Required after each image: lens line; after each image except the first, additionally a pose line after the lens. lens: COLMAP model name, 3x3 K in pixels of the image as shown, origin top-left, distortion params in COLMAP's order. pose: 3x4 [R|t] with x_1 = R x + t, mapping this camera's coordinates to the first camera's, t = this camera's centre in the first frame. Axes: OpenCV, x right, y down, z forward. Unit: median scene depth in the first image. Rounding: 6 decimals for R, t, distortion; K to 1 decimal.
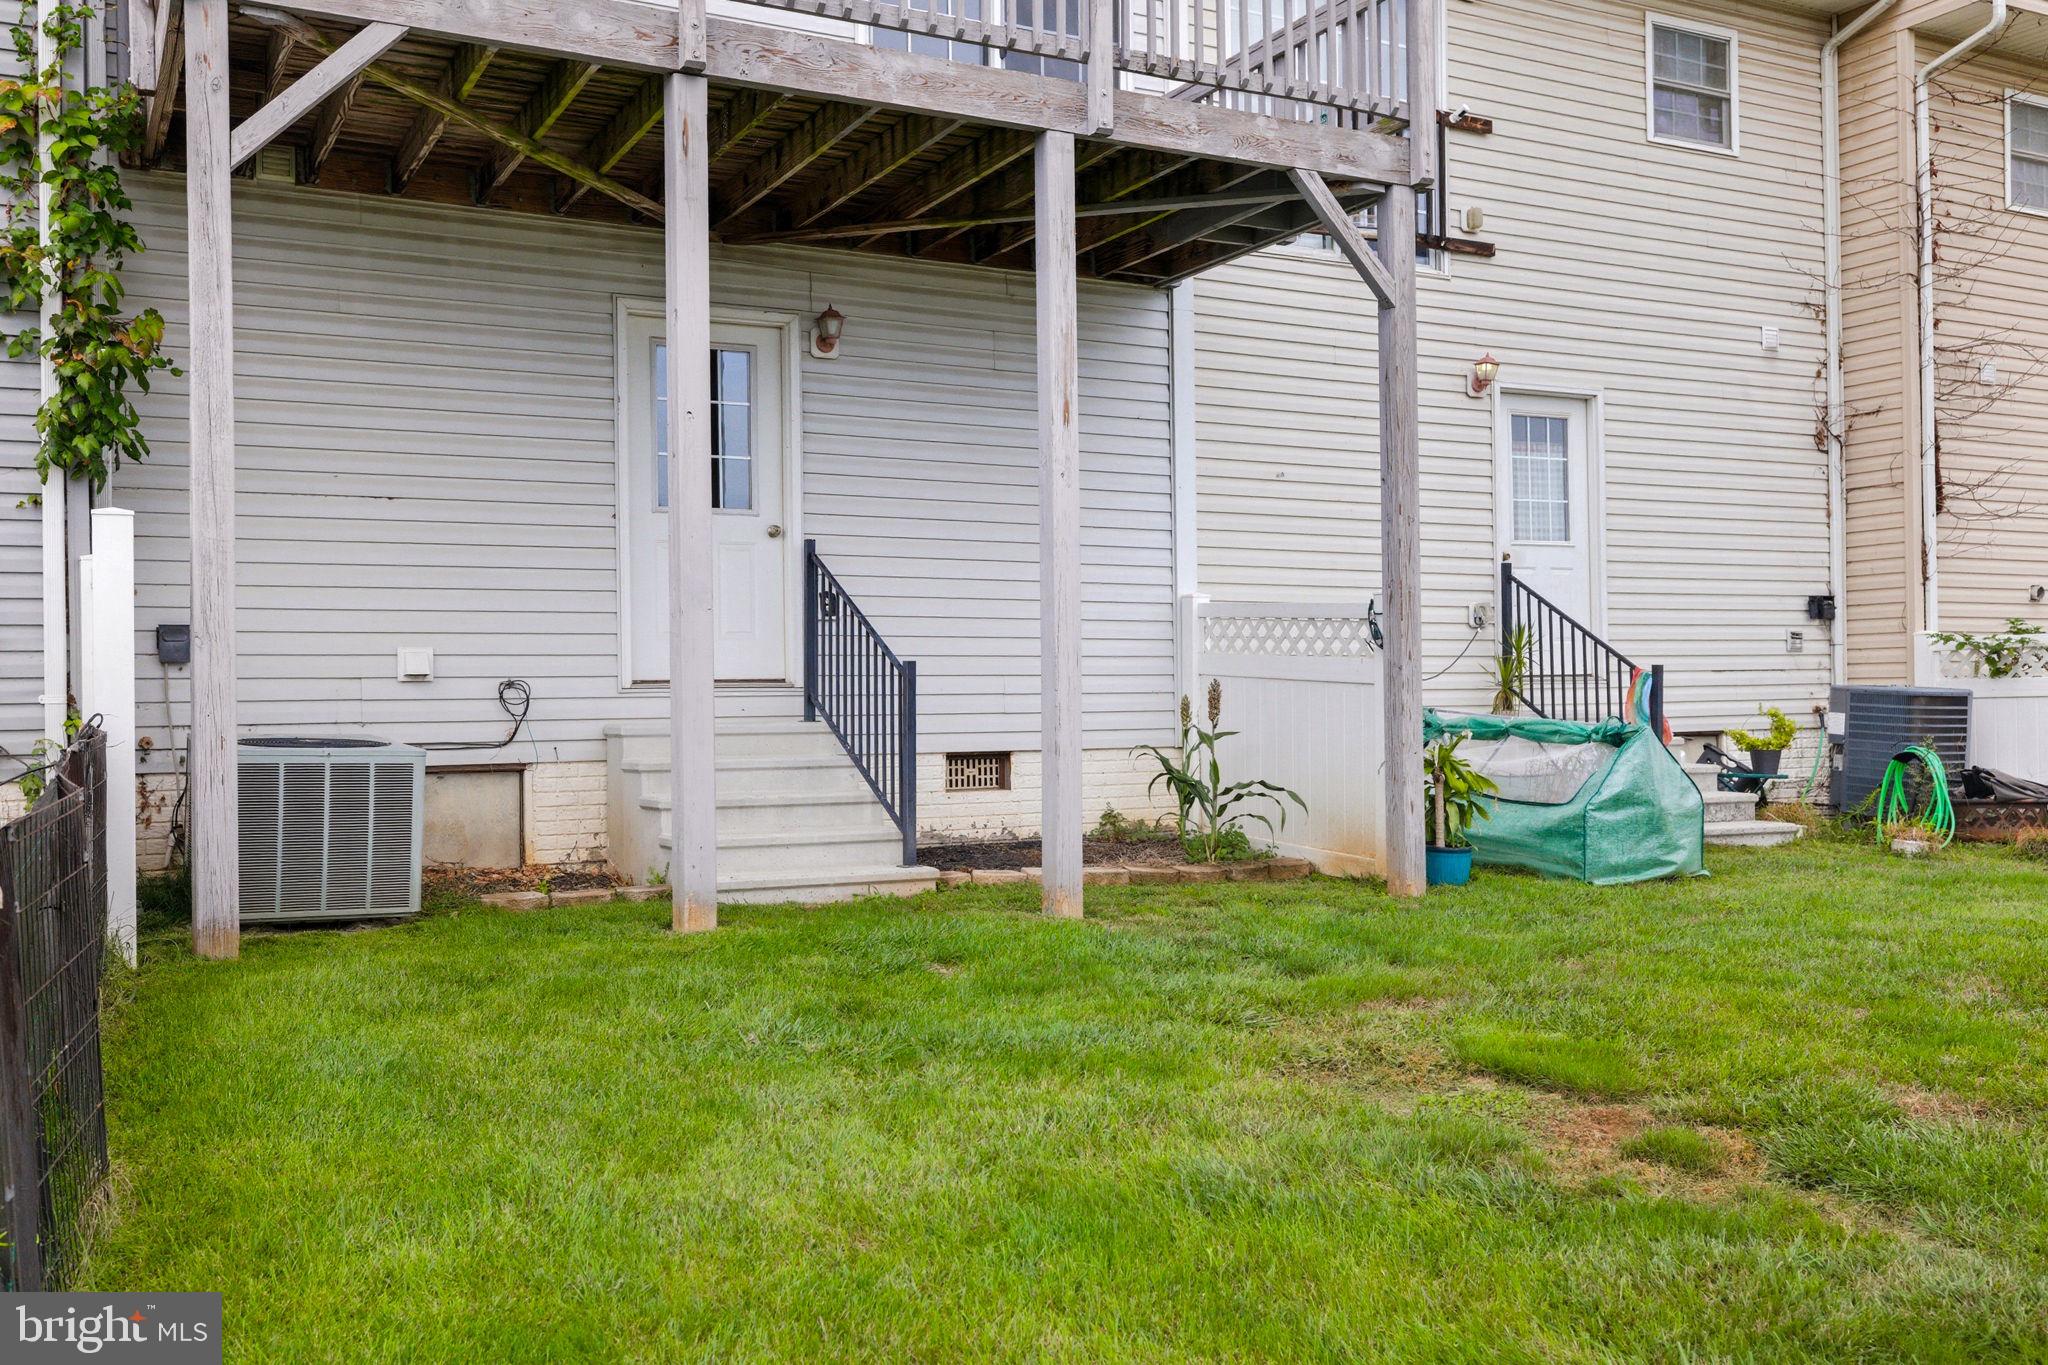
lens RADIAL K [[1840.9, 0, 1027.8], [0, 1840.9, 677.8], [0, 0, 1]] dist [-0.041877, -0.001044]
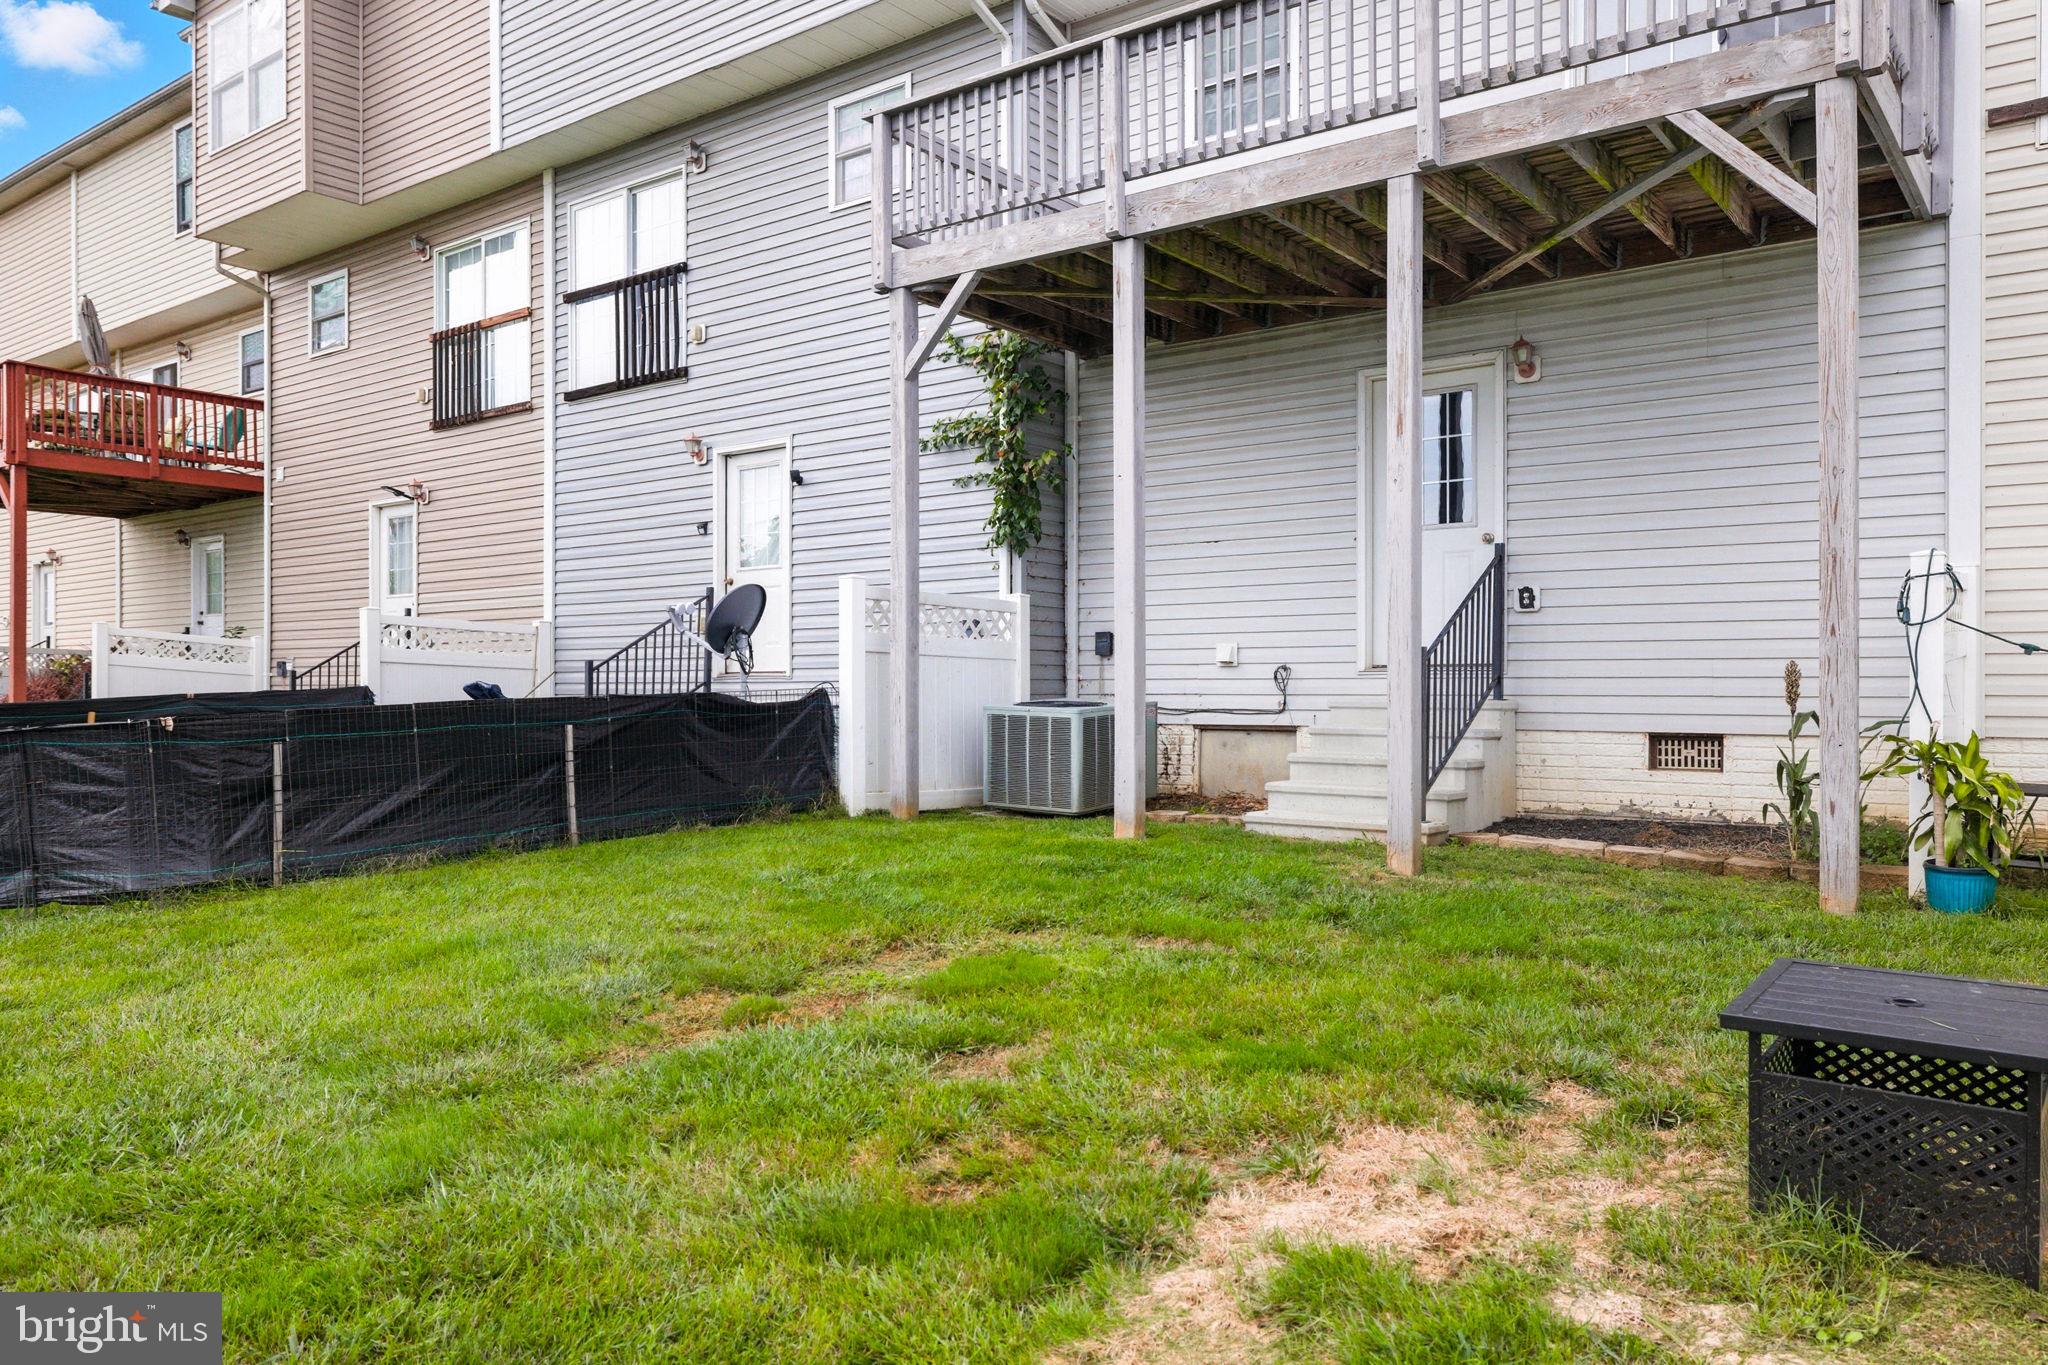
lens RADIAL K [[1560.7, 0, 1027.0], [0, 1560.7, 686.4], [0, 0, 1]] dist [0.002577, 0.006618]
pose [[0.377145, 0.008182, -0.926118, 0.738256], [0.002885, 0.999946, 0.010009, 0.004855], [0.926150, -0.006447, 0.377100, 0.378437]]
